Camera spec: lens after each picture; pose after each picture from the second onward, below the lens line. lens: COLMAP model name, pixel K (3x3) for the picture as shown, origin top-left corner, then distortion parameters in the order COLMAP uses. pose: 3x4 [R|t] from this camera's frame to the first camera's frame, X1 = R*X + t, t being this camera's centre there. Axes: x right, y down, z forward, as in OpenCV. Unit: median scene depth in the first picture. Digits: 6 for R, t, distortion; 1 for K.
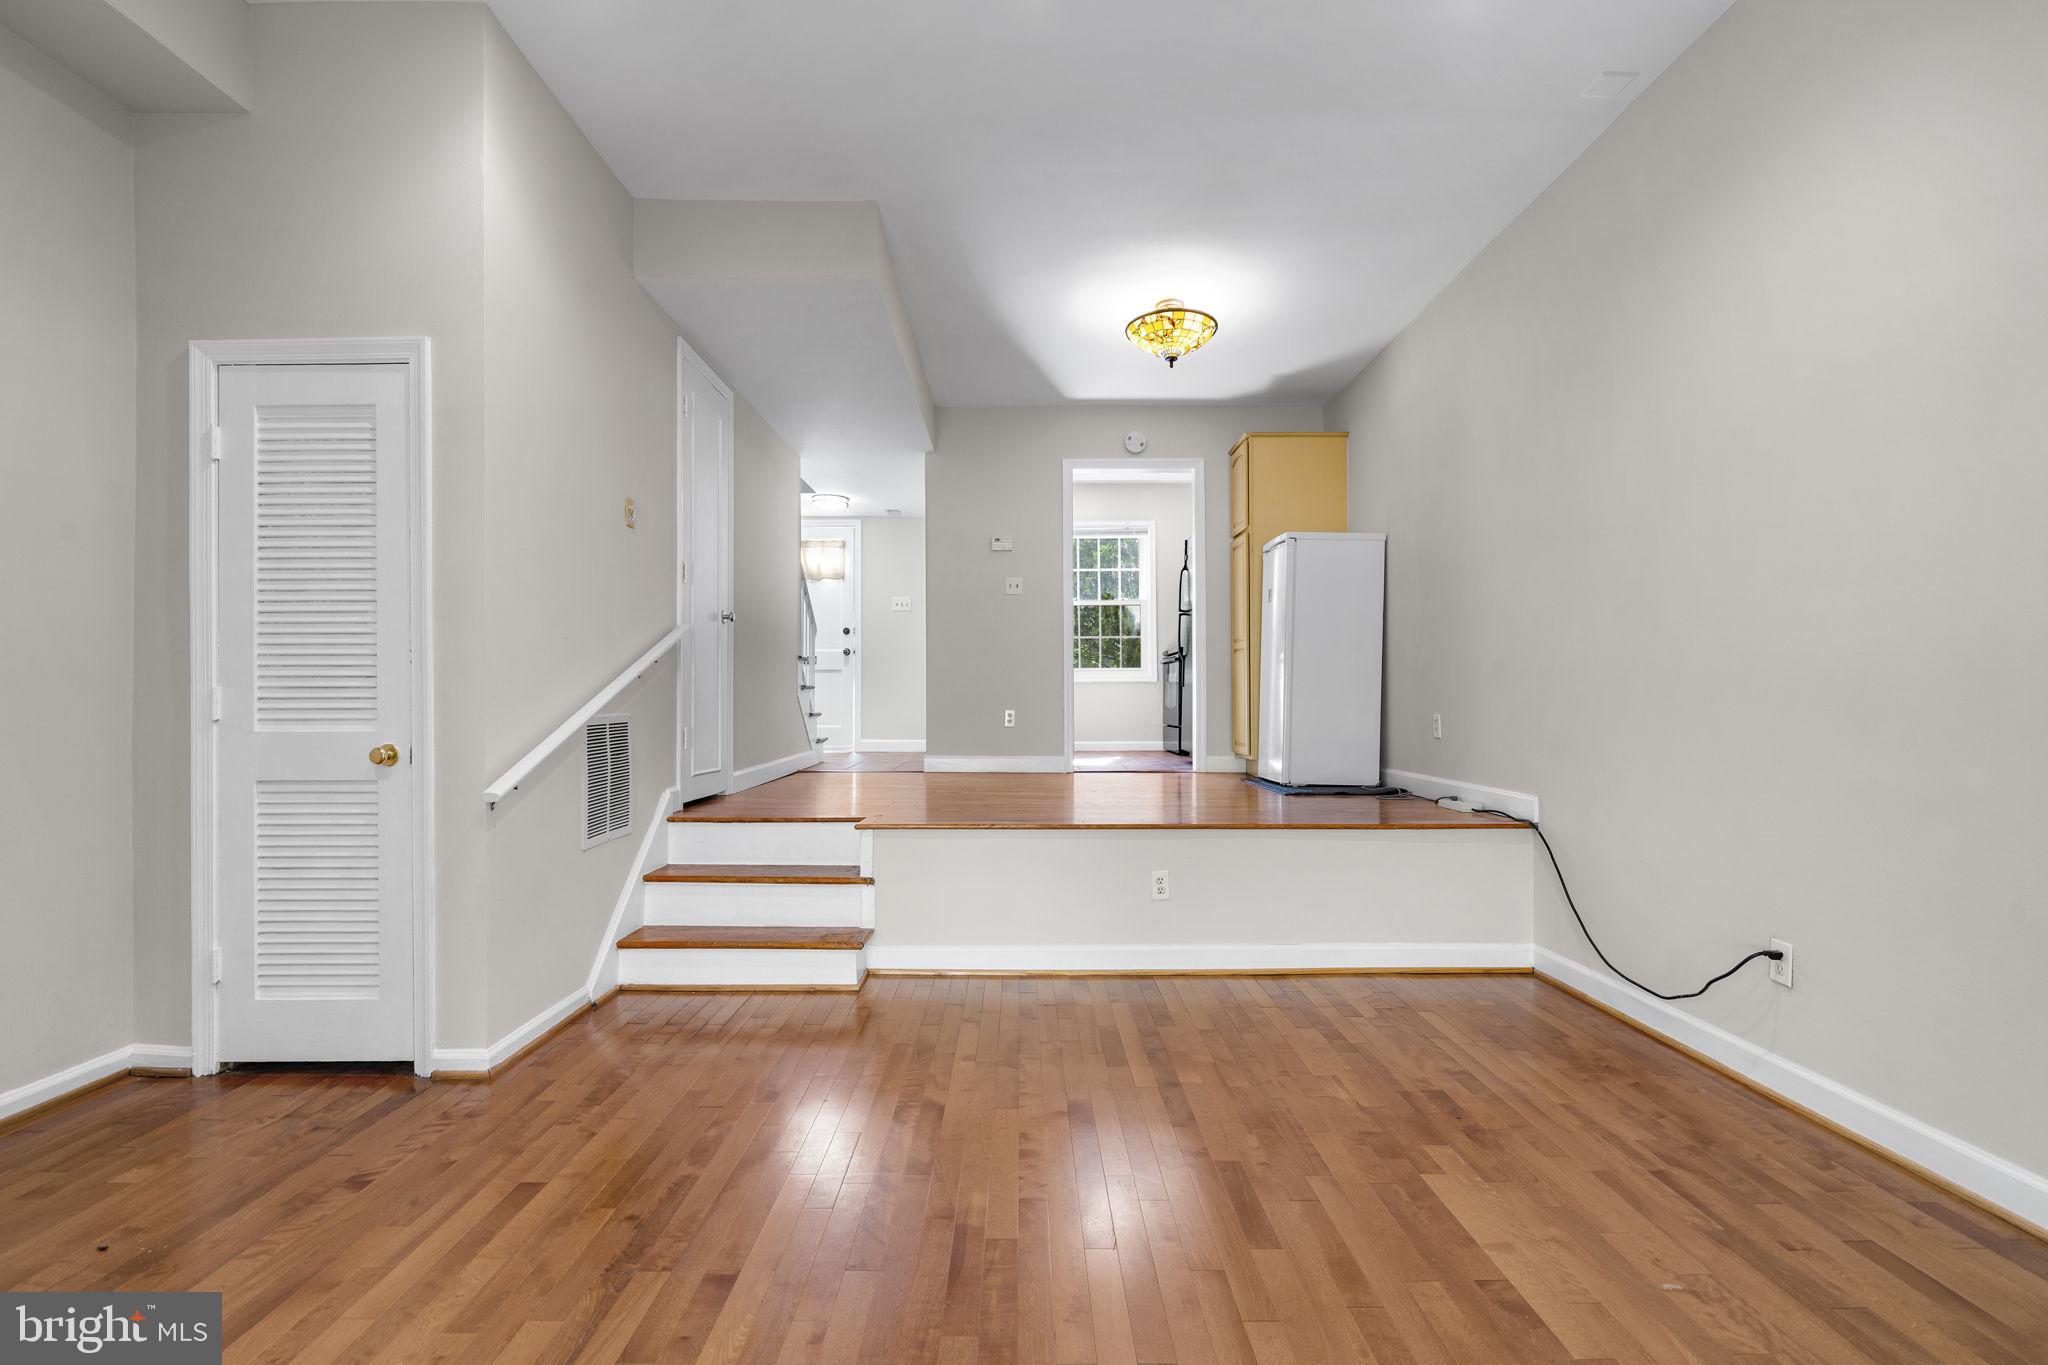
lens RADIAL K [[933.5, 0, 1013.9], [0, 933.5, 697.9], [0, 0, 1]] dist [-0.002684, -0.000417]
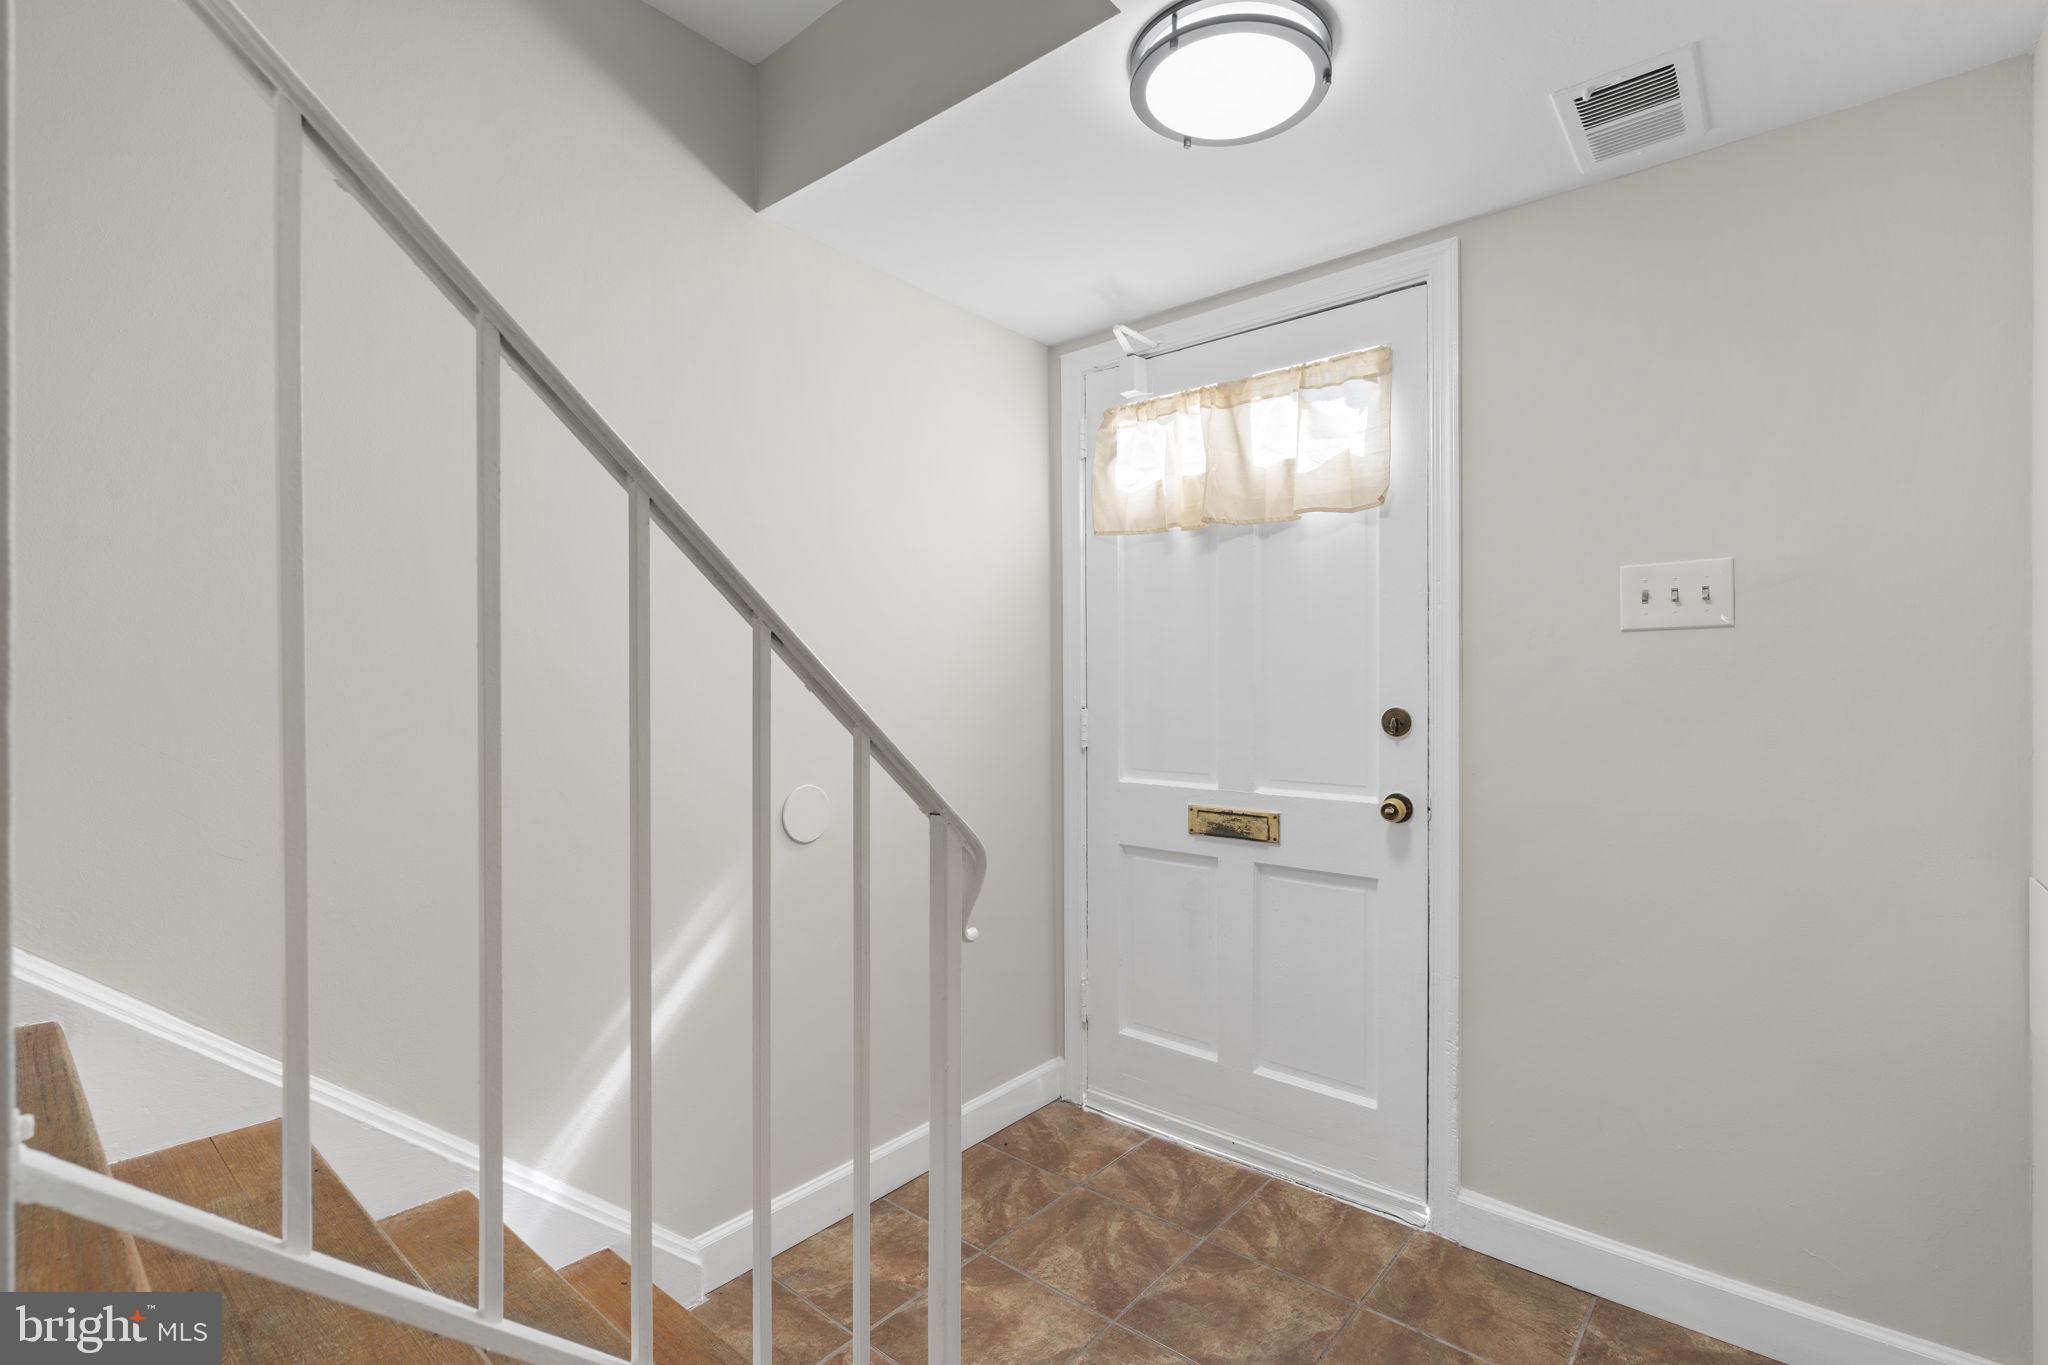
lens RADIAL K [[924.6, 0, 1022.6], [0, 924.6, 696.3], [0, 0, 1]] dist [-0.001053, 0.000111]
pose [[0.768810, 0.000510, -0.639477, -0.203389], [0.005563, 0.999957, 0.007486, -0.161342], [0.639454, -0.009313, 0.768773, 1.519262]]
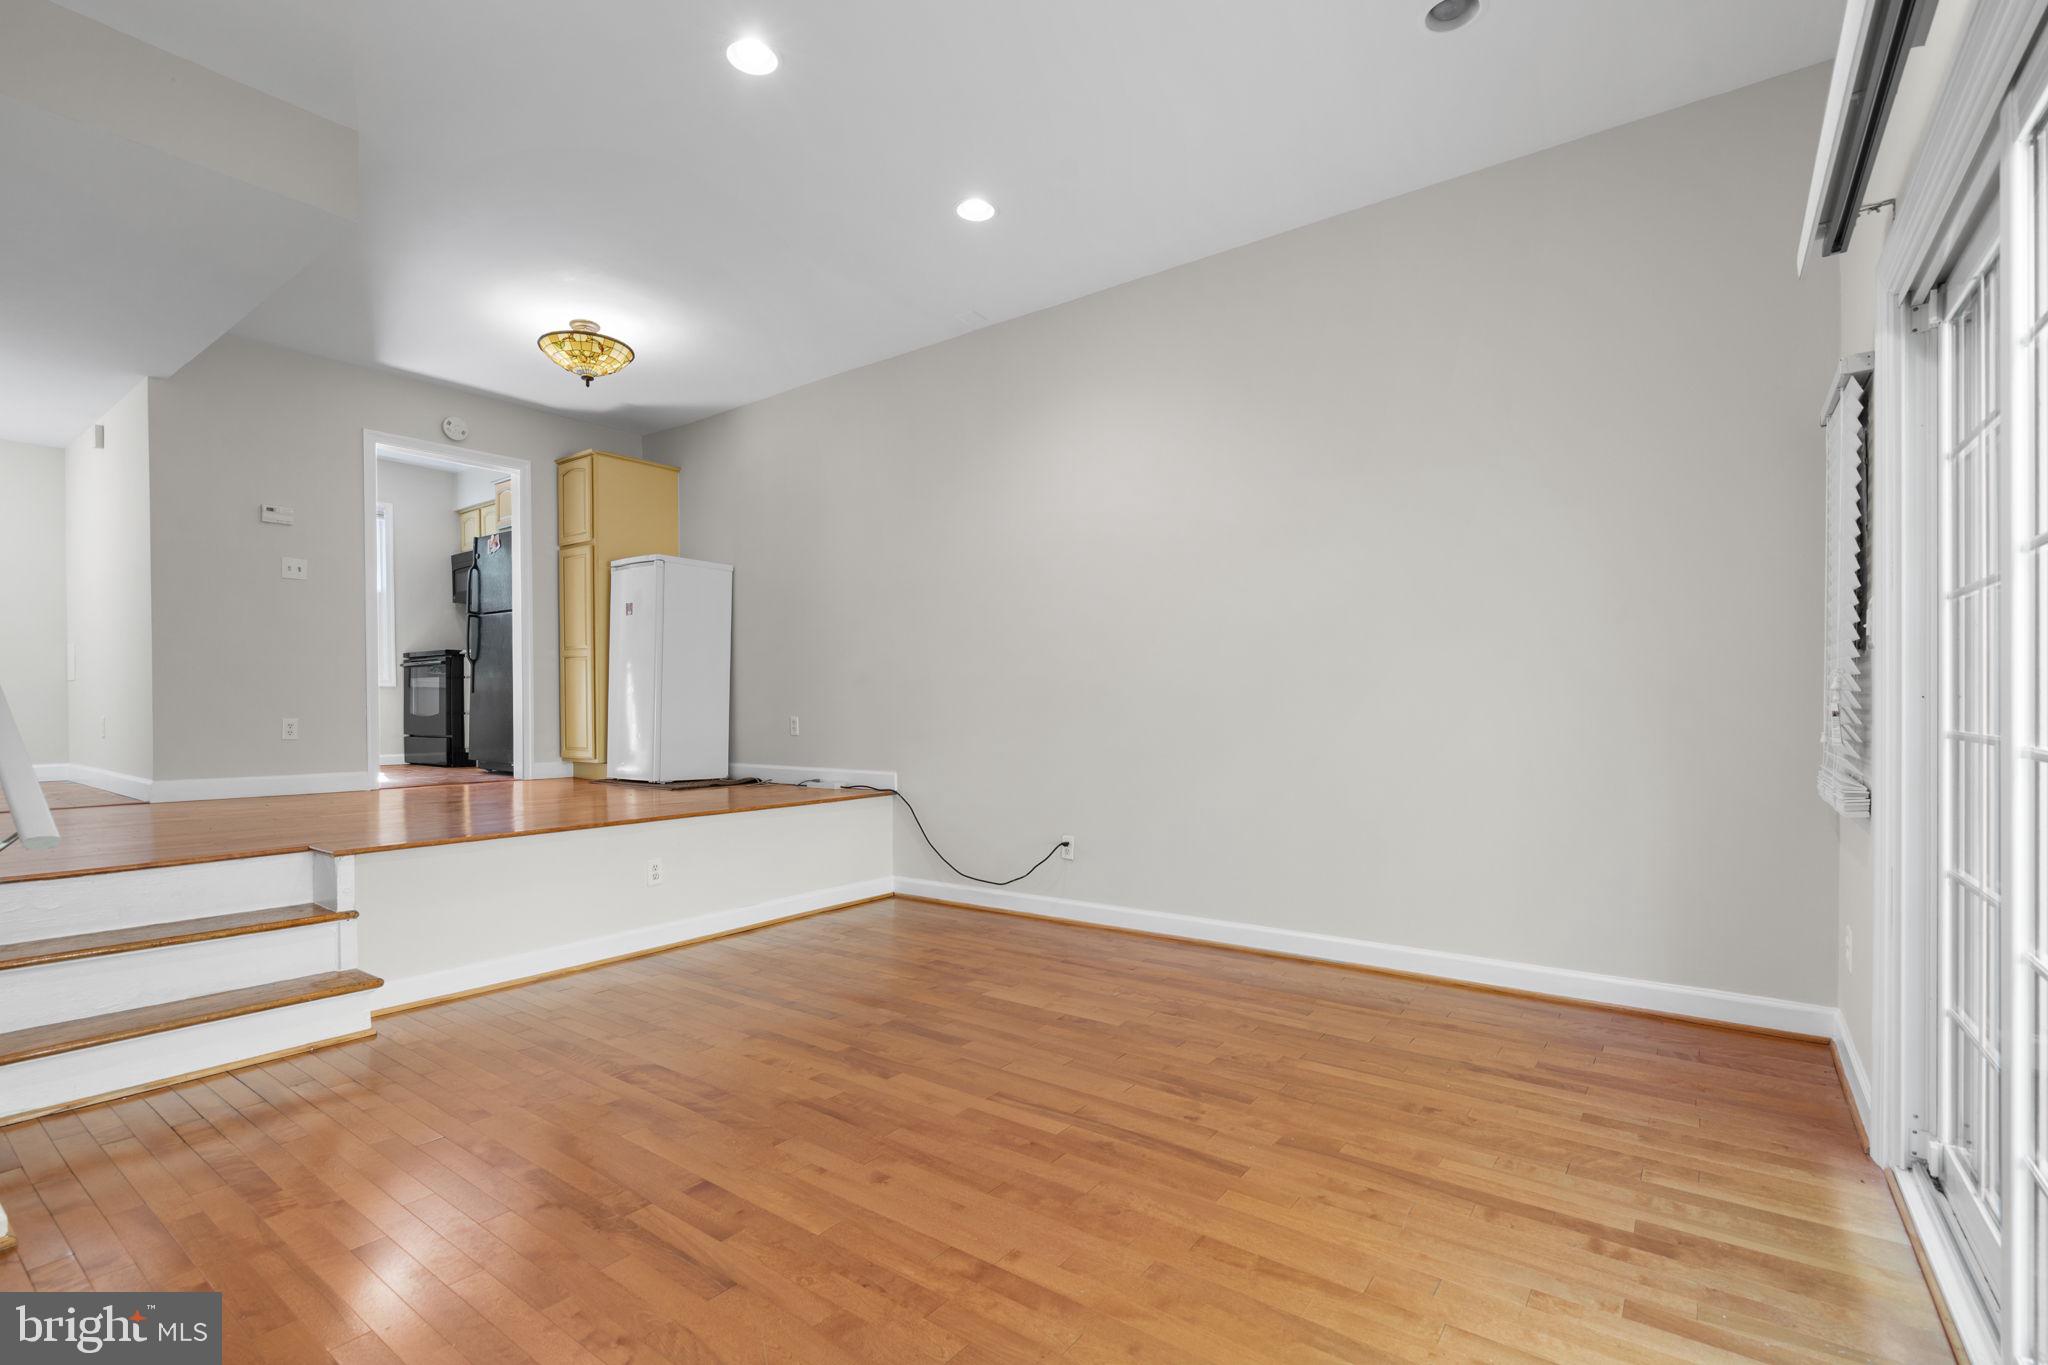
lens RADIAL K [[944.0, 0, 1031.2], [0, 944.0, 710.5], [0, 0, 1]] dist [-0.000453, 0.000386]
pose [[0.594987, -0.007398, 0.803702, -0.421518], [0.001846, 0.999968, 0.007838, -0.000146], [-0.803733, -0.003180, 0.594981, -0.027631]]
